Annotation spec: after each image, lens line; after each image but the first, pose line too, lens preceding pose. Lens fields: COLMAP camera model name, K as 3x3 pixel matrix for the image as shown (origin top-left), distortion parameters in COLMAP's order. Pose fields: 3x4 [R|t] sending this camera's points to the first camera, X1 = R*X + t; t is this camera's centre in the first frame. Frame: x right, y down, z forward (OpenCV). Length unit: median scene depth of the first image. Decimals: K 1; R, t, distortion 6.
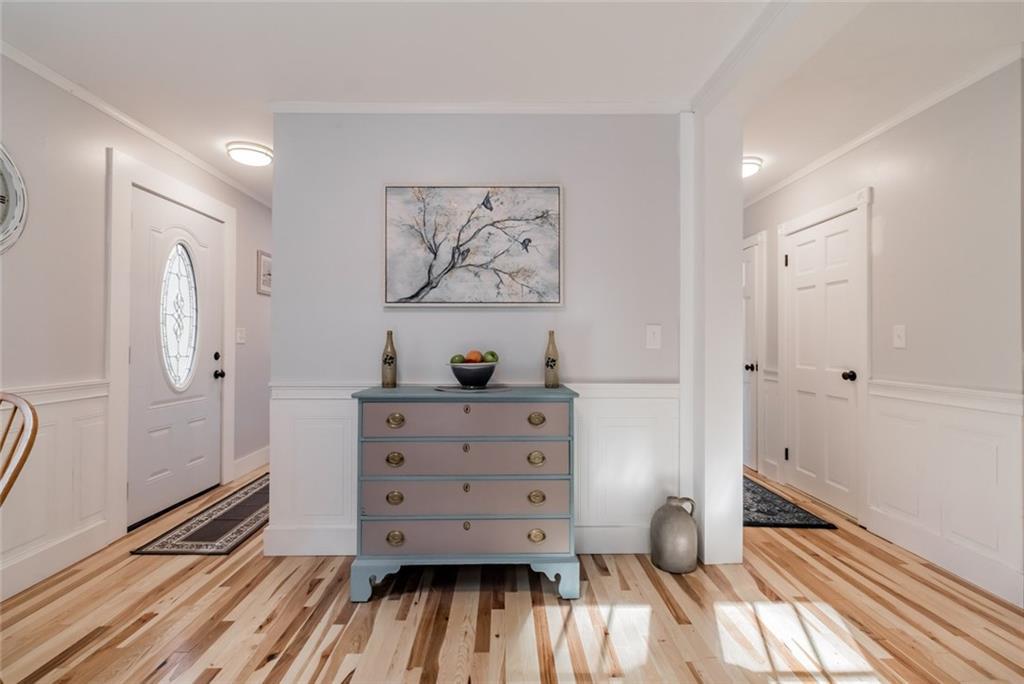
lens RADIAL K [[477.1, 0, 510.4], [0, 477.1, 342.9], [0, 0, 1]] dist [0.004003, -0.000422]
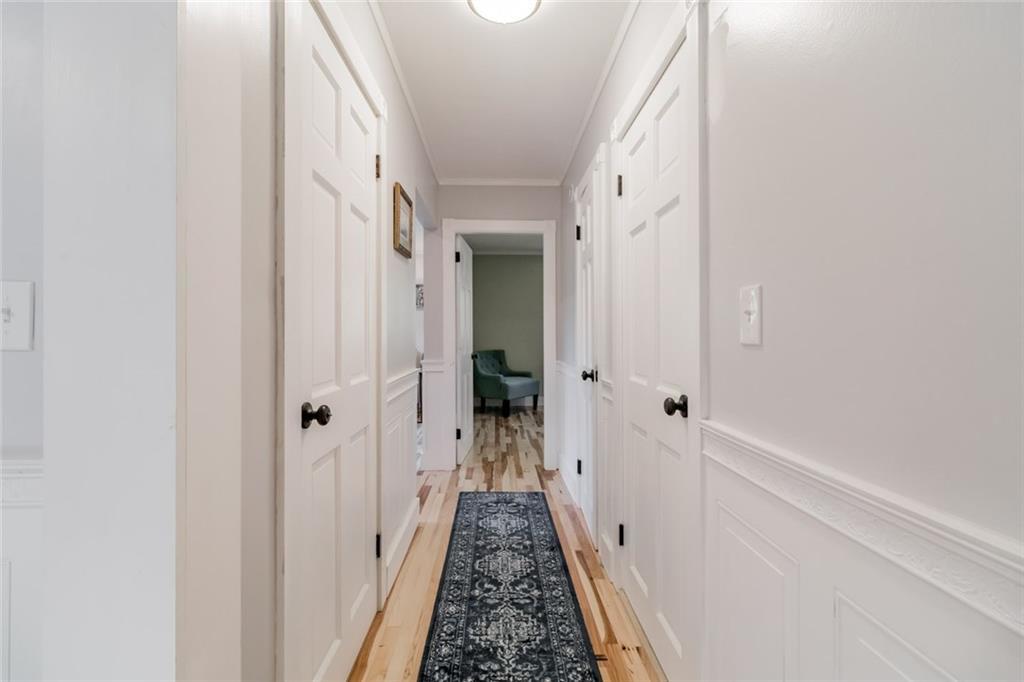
lens RADIAL K [[477.1, 0, 513.1], [0, 477.1, 335.3], [0, 0, 1]] dist [0.004003, -0.000422]
pose [[0.999741, -0.003324, 0.022495, 0.535042], [0.003402, 0.999988, -0.003440, 0.003424], [-0.022483, 0.003516, 0.999741, 0.544467]]
